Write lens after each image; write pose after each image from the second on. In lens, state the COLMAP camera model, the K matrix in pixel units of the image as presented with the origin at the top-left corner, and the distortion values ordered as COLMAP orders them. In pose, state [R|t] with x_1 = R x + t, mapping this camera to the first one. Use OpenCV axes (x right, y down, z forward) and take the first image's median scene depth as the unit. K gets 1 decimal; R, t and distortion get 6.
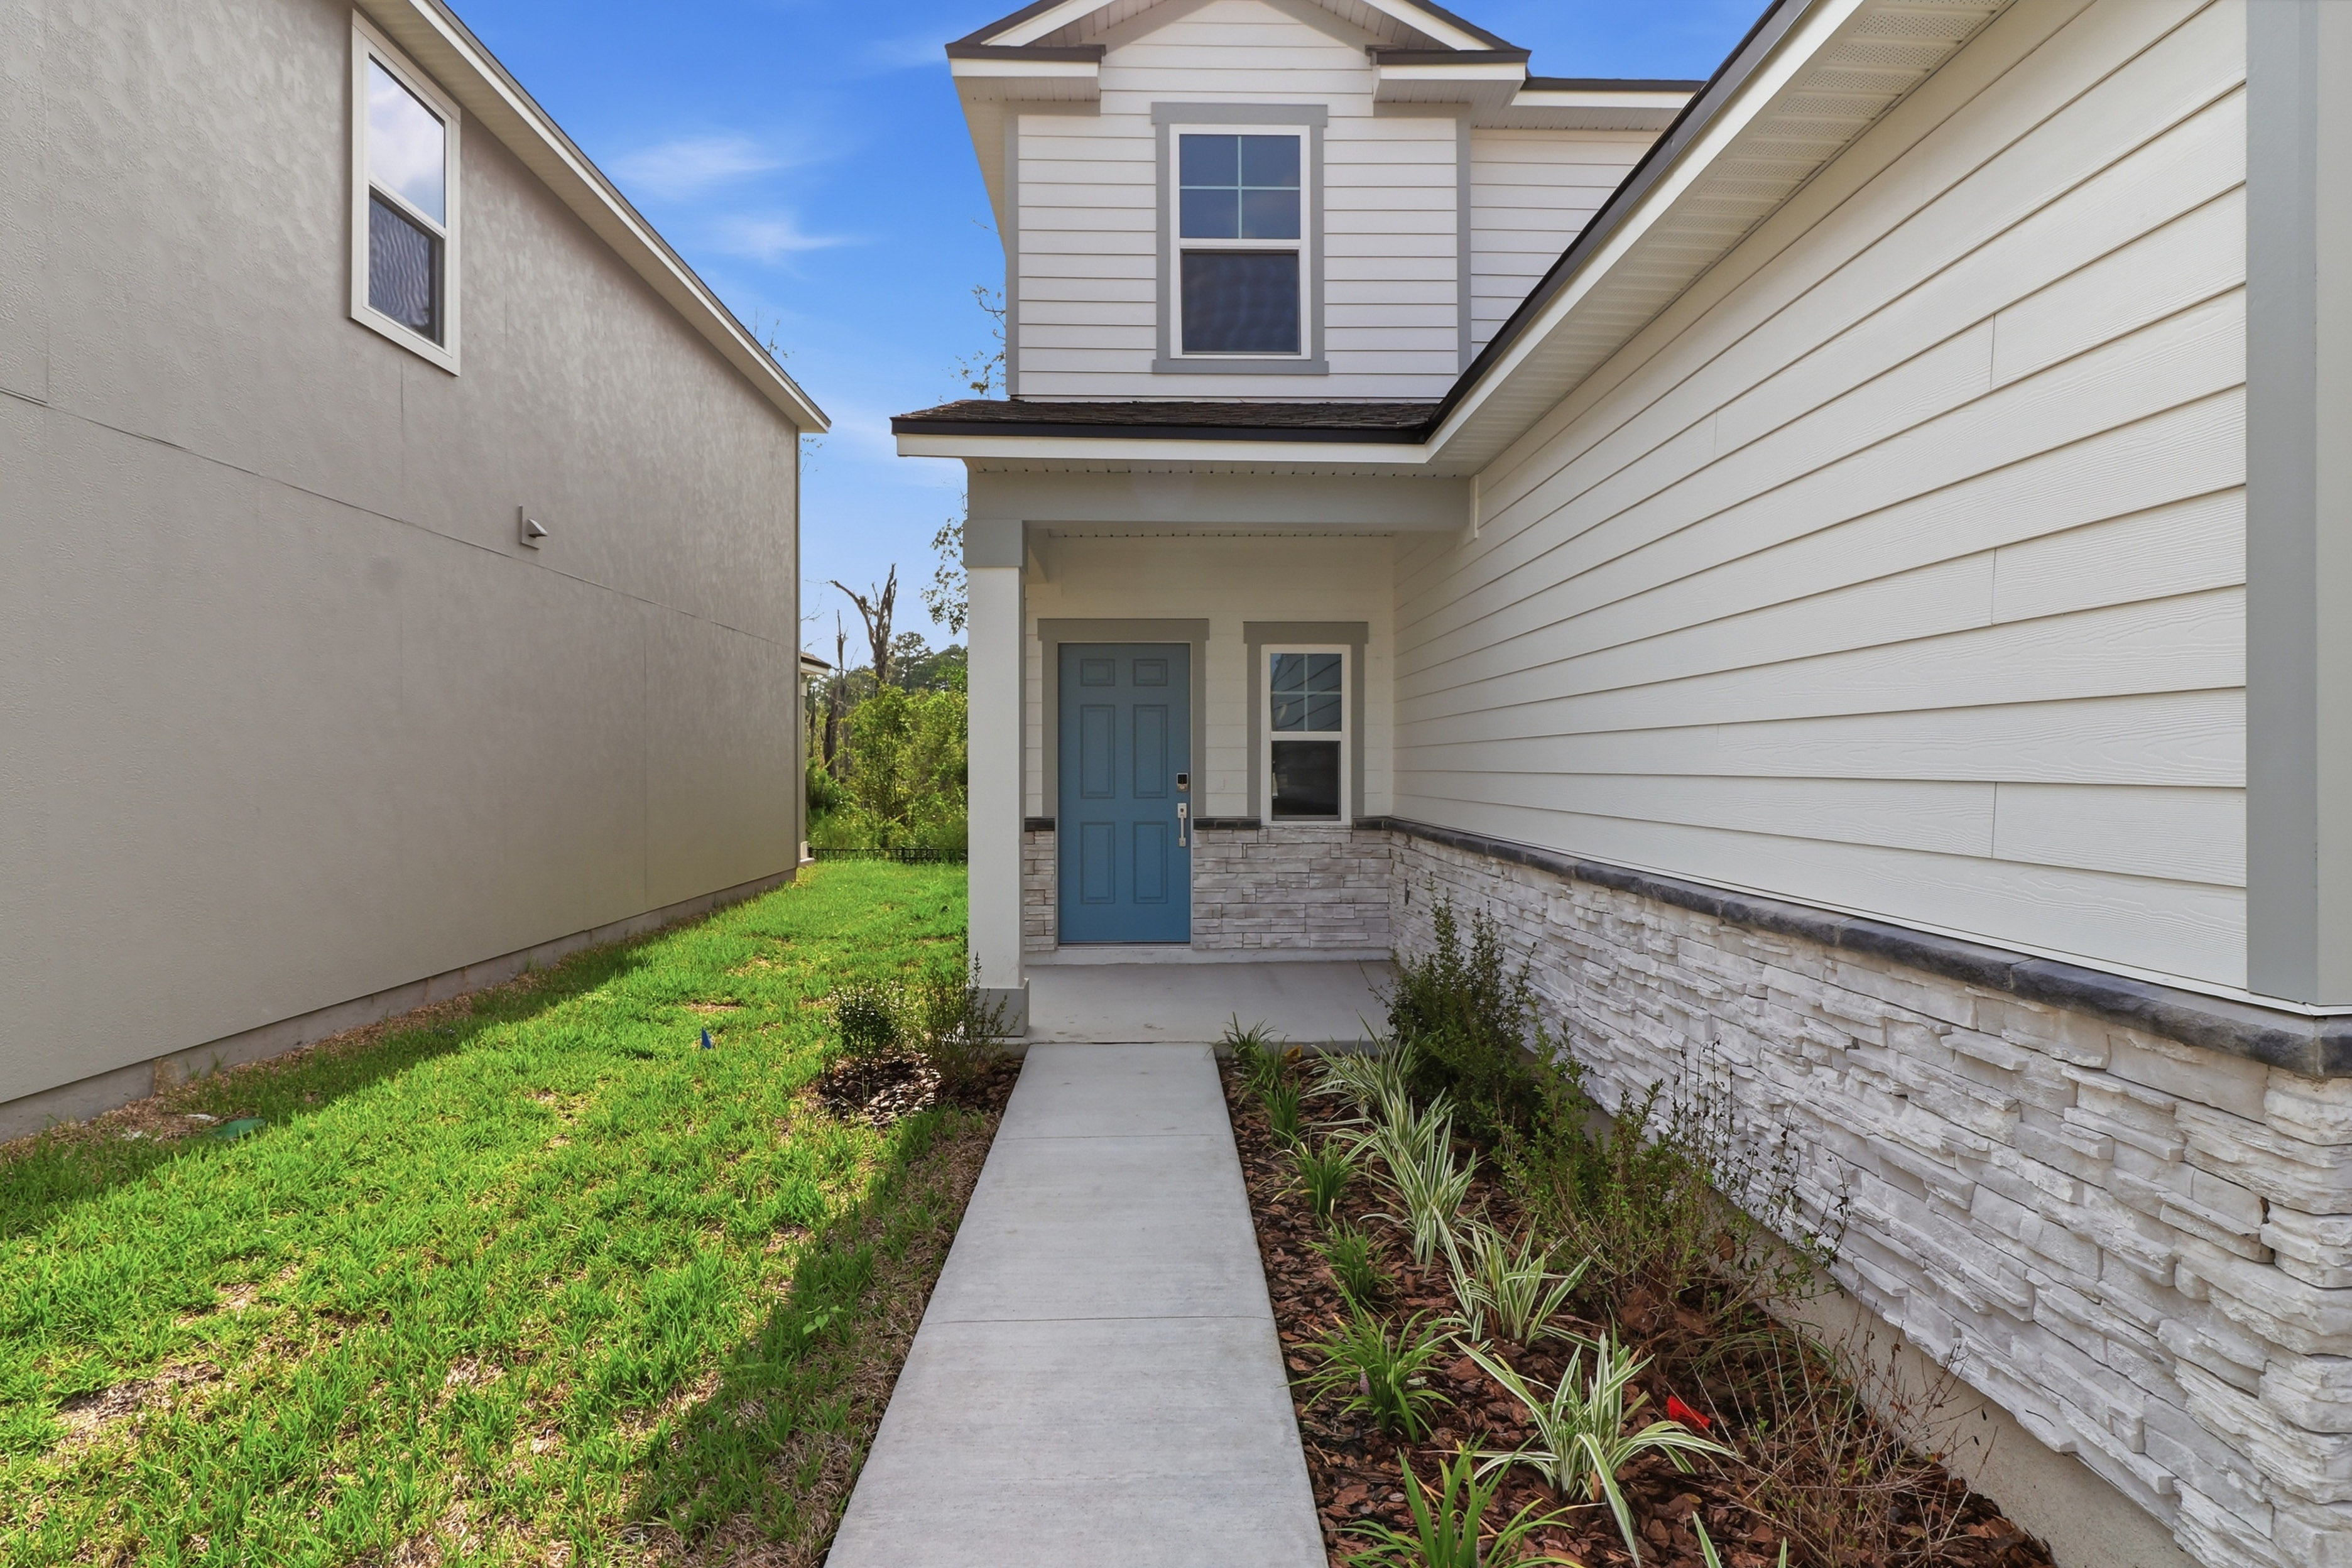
lens RADIAL K [[1279.1, 0, 1186.7], [0, 1279.1, 765.0], [0, 0, 1]] dist [-0.001590, 0.000960]
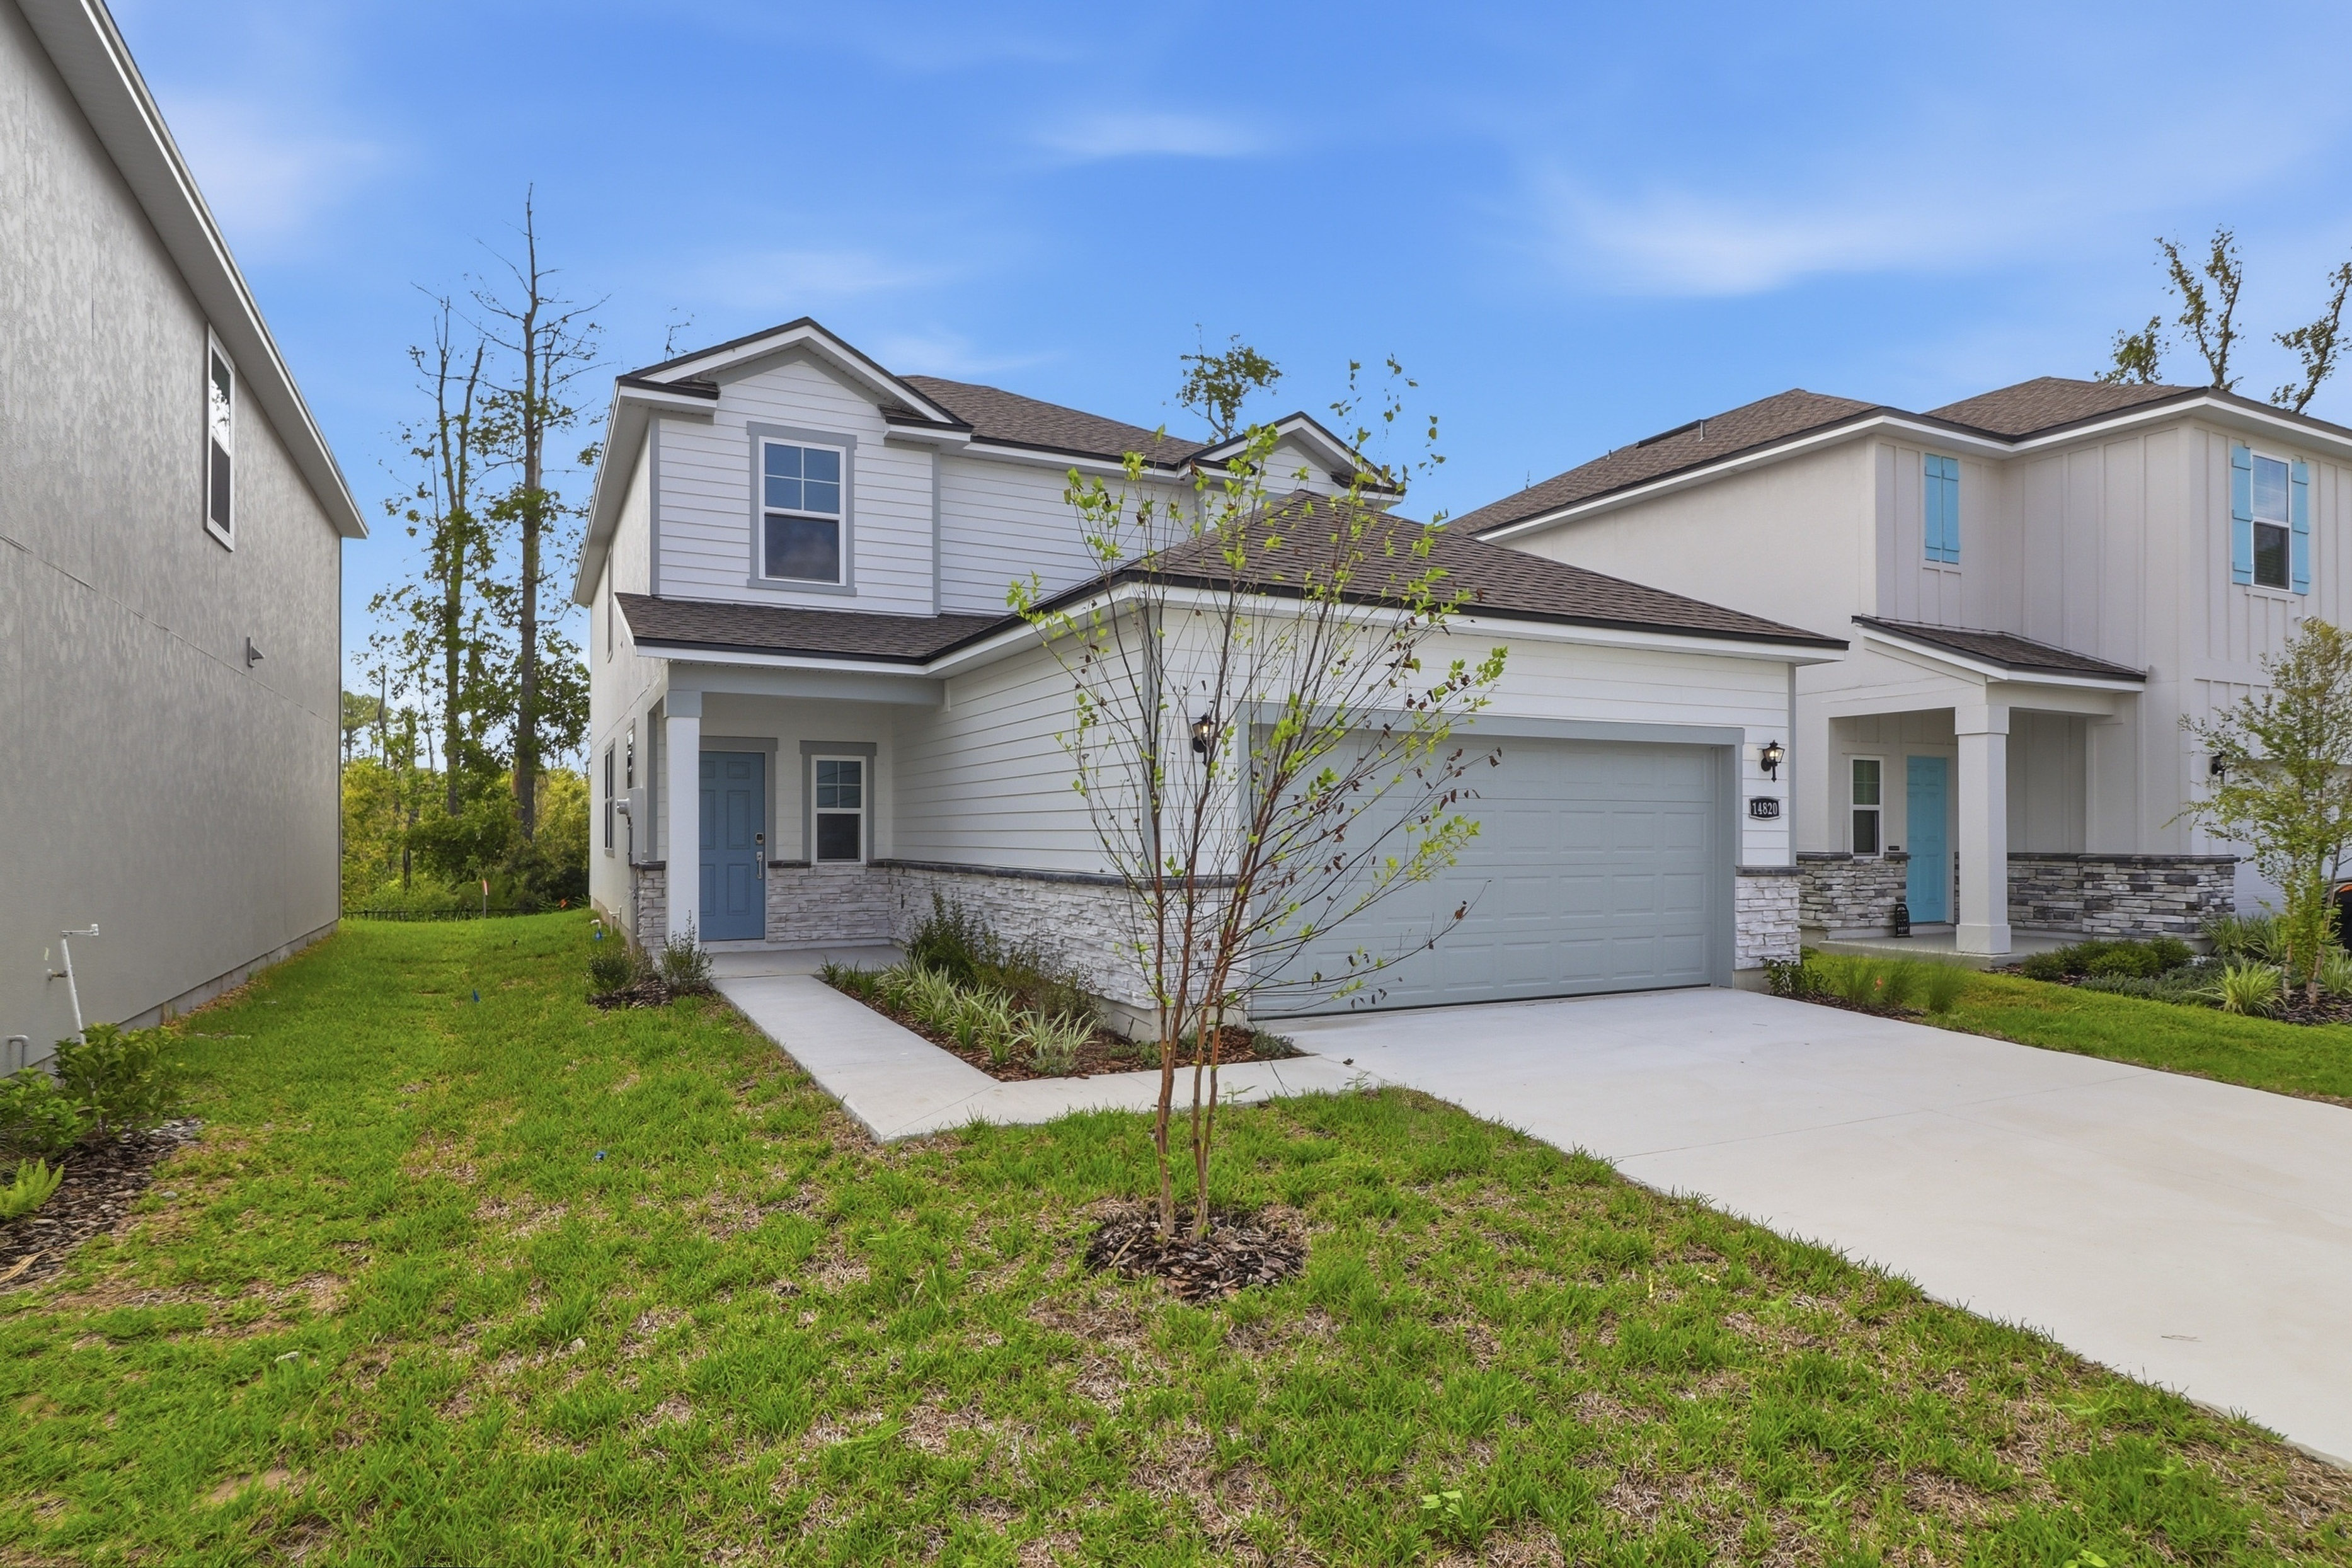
lens RADIAL K [[1279.0, 0, 1182.5], [0, 1279.0, 795.3], [0, 0, 1]] dist [-0.001590, 0.000960]
pose [[0.904571, 0.013344, 0.426115, -0.213598], [-0.000967, 0.999572, -0.029247, 0.005461], [-0.426323, 0.026044, 0.904196, -0.695488]]
